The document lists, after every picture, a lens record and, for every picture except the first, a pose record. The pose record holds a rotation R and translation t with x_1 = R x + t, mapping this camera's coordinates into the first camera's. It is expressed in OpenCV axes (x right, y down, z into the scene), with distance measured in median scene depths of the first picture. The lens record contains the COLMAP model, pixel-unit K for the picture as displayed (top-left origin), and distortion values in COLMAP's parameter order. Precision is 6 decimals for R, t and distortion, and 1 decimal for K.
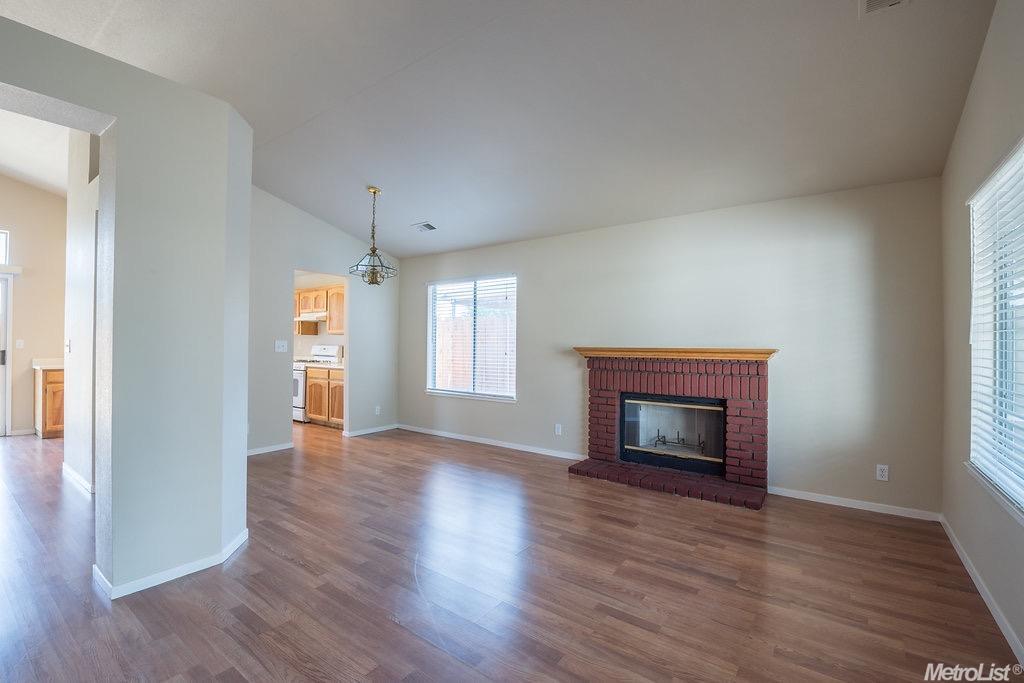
lens RADIAL K [[448.6, 0, 507.4], [0, 448.6, 342.9], [0, 0, 1]] dist [-0.009876, -0.004492]
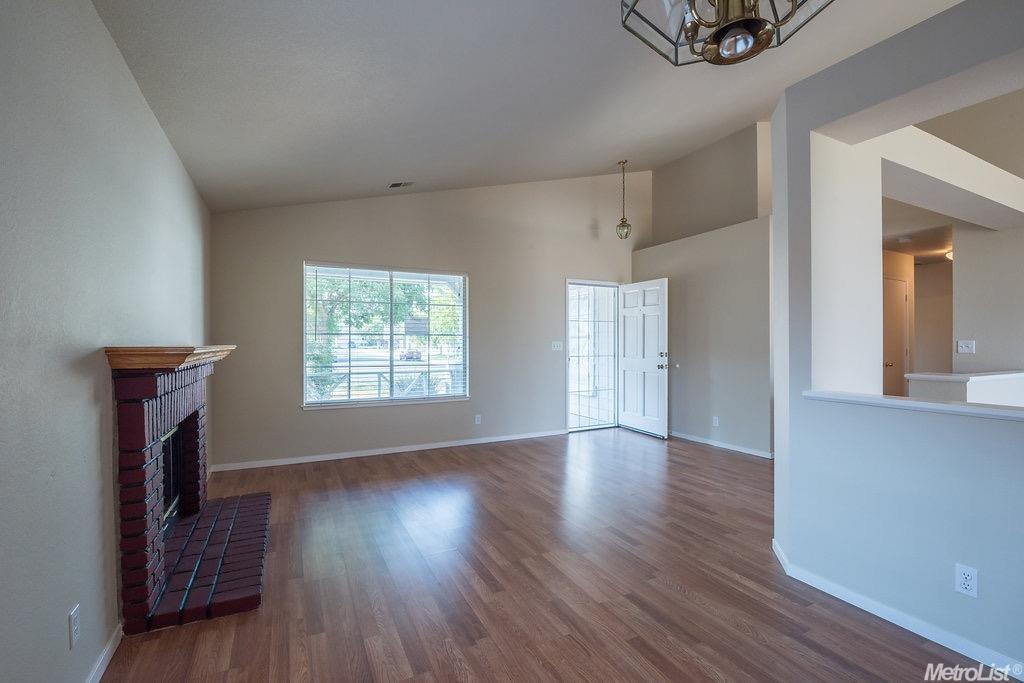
lens RADIAL K [[448.6, 0, 527.5], [0, 448.6, 344.4], [0, 0, 1]] dist [-0.009876, -0.004492]
pose [[-0.910201, -0.010080, 0.414044, -0.376466], [-0.010983, 0.999940, 0.000198, 0.007606], [-0.414021, -0.004367, -0.910257, 1.545707]]
